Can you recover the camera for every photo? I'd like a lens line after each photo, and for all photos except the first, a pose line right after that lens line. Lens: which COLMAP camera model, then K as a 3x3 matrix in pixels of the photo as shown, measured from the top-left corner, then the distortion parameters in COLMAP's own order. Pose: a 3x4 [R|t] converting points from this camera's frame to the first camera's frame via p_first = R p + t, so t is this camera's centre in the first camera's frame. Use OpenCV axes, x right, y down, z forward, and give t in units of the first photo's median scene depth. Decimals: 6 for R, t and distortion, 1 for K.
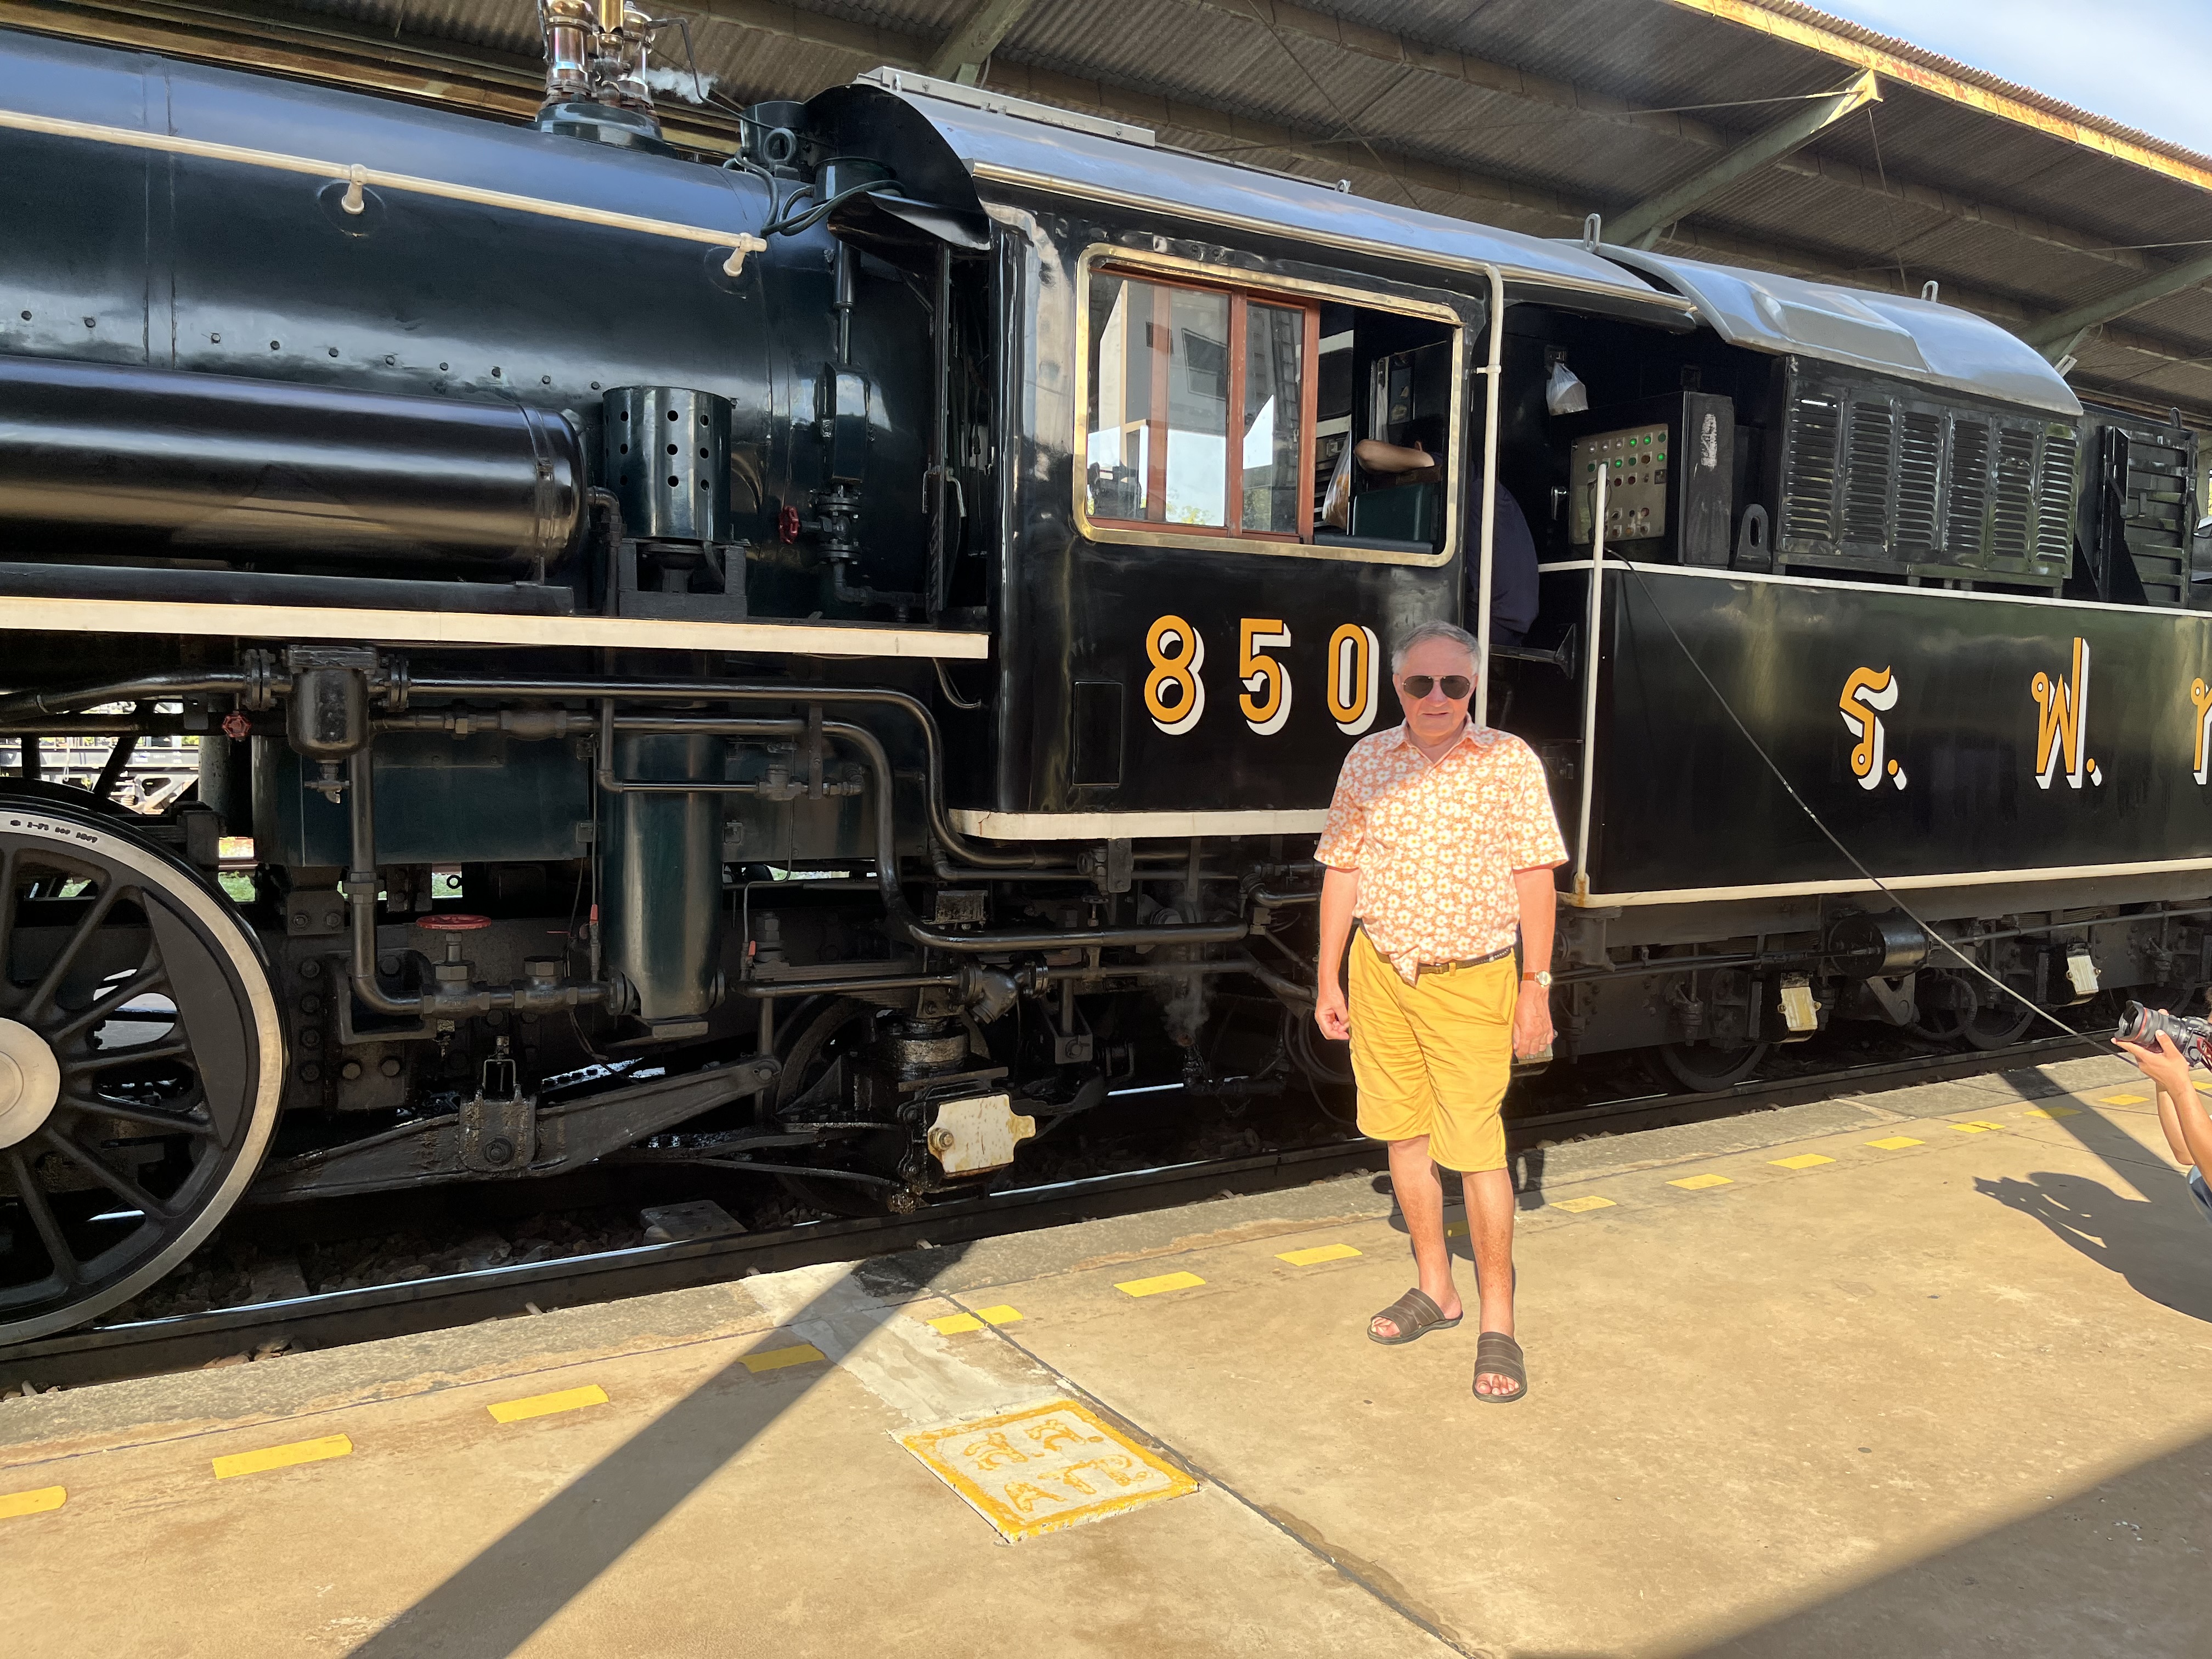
lens RADIAL K [[1700.5, 0, 1108.4], [0, 1700.5, 838.4], [0, 0, 1]] dist [0.052860, -0.084846]
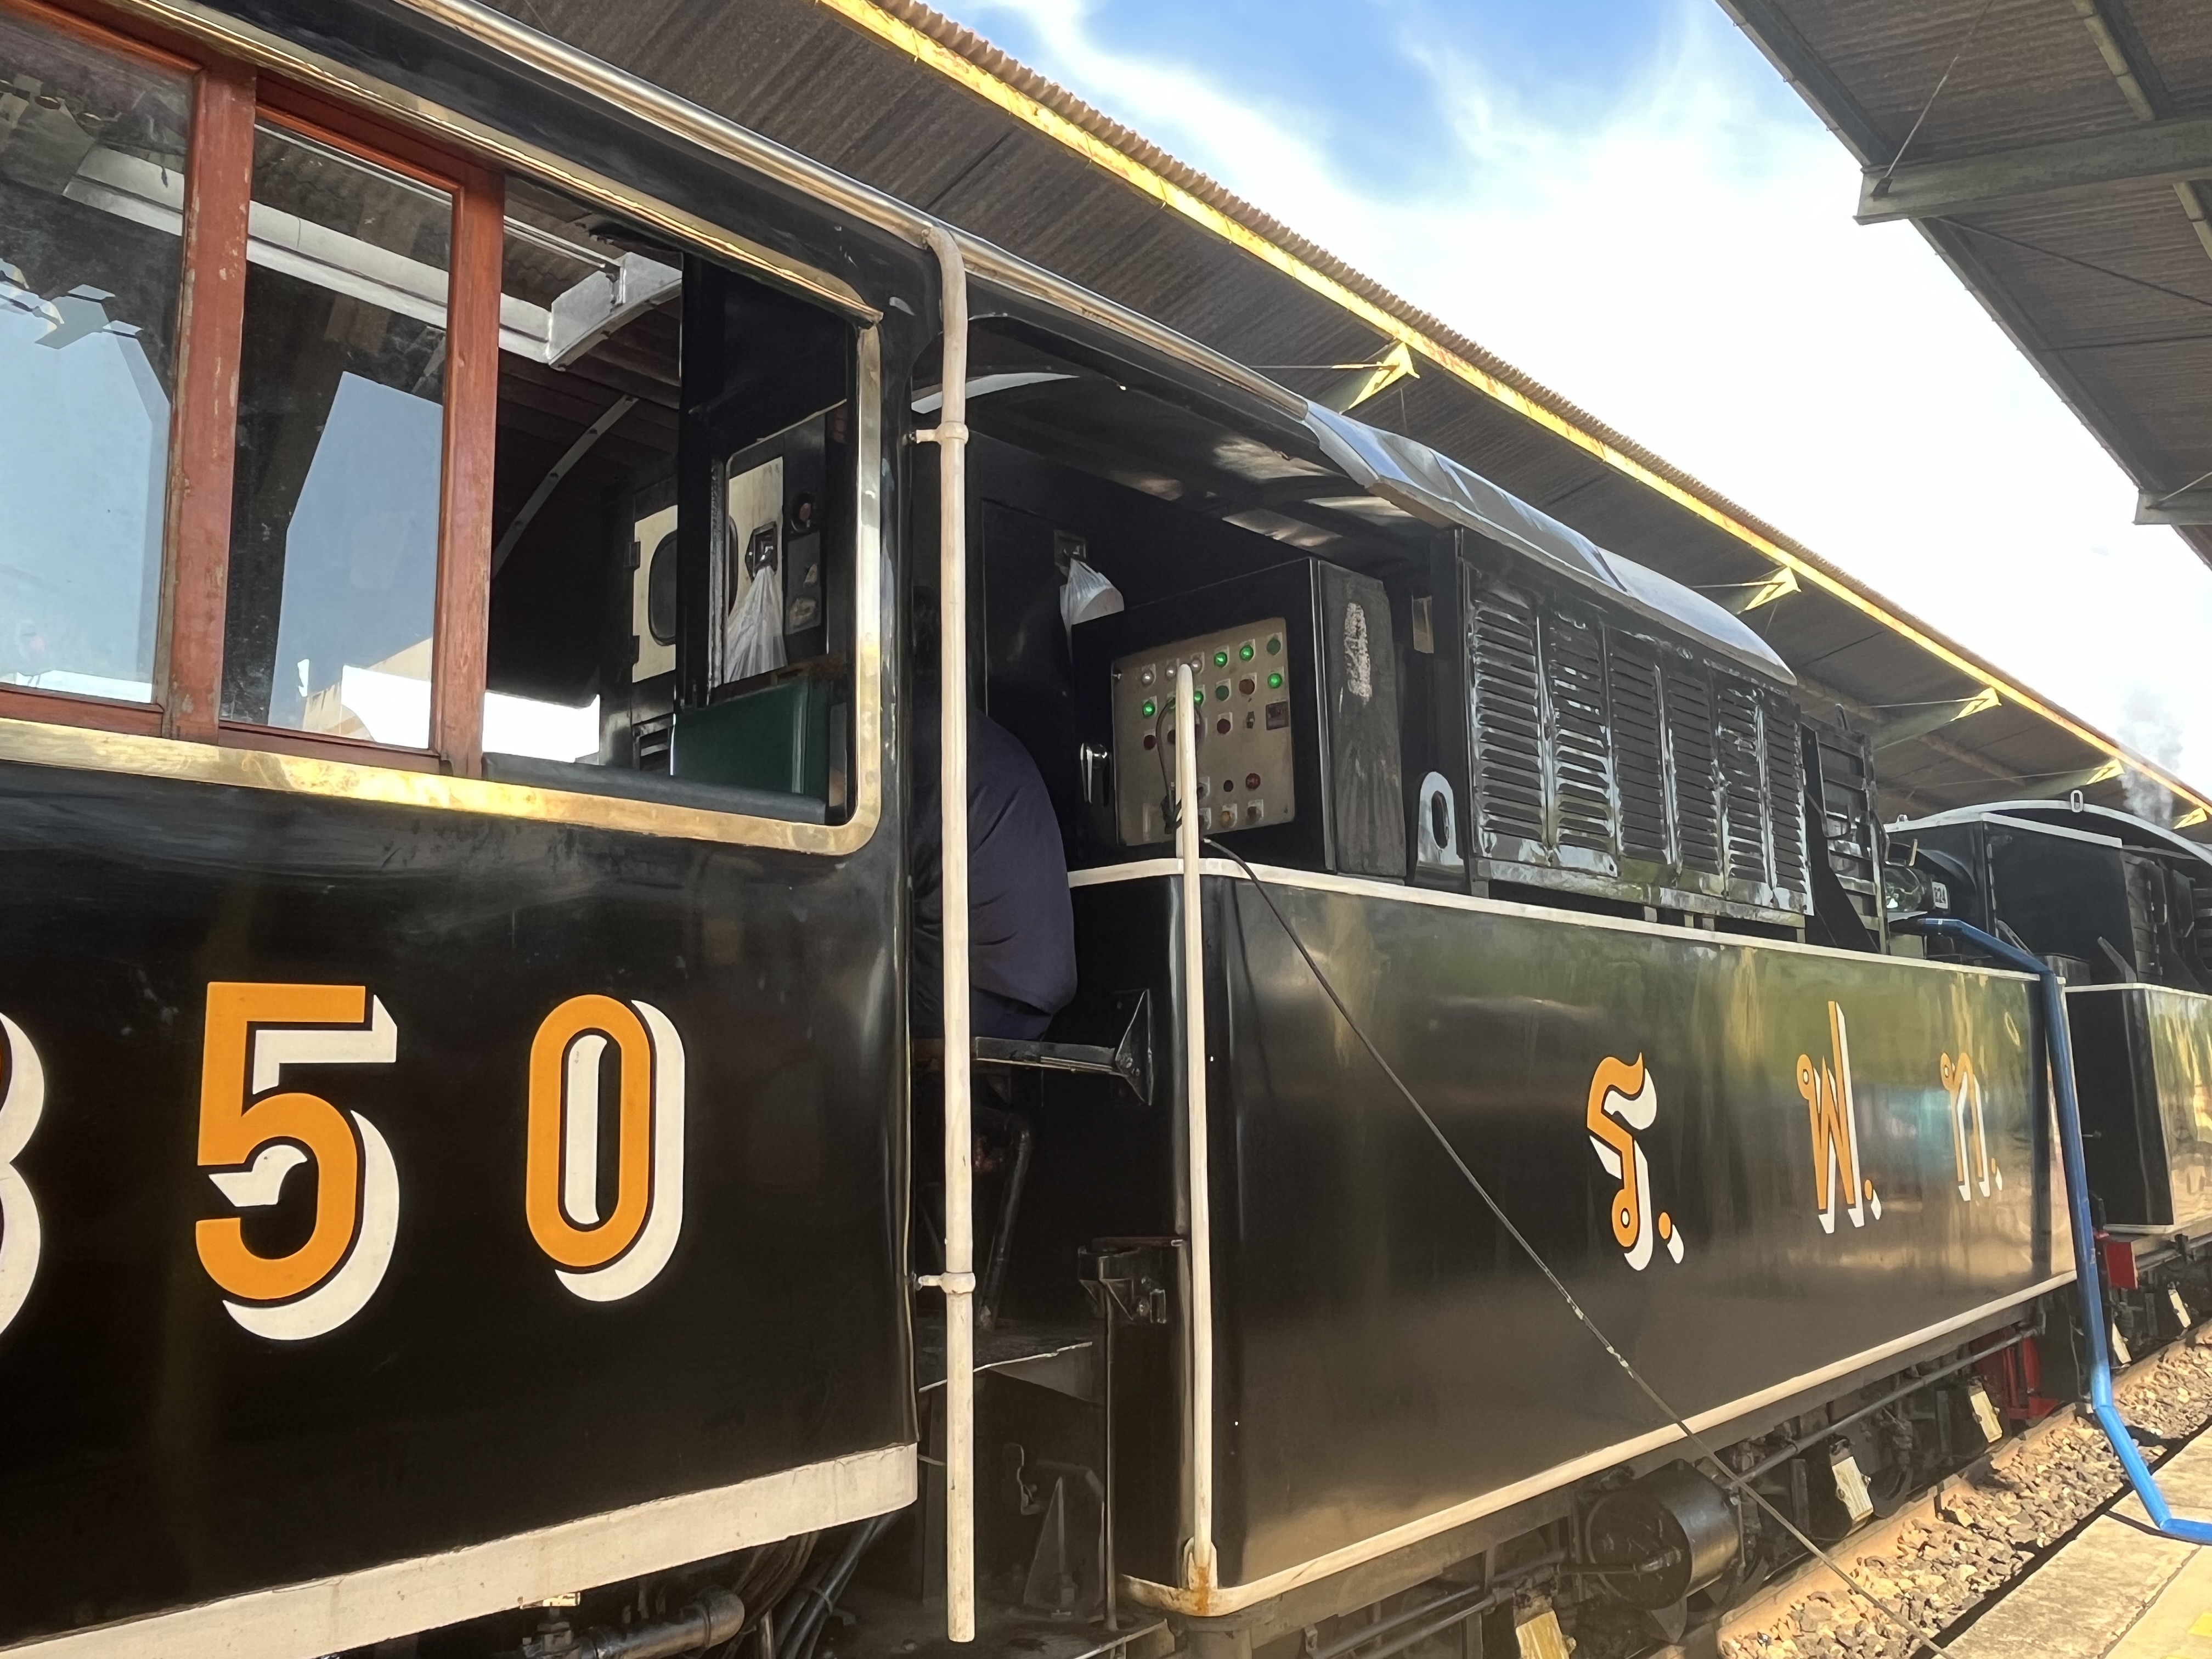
lens RADIAL K [[1639.8, 0, 1096.5], [0, 1639.8, 835.8], [0, 0, 1]] dist [-0.004116, 0.008744]
pose [[0.962521, 0.003067, 0.271189, 0.128431], [0.059969, 0.972778, -0.223847, -0.062798], [-0.264493, 0.231721, 0.936135, 0.539529]]
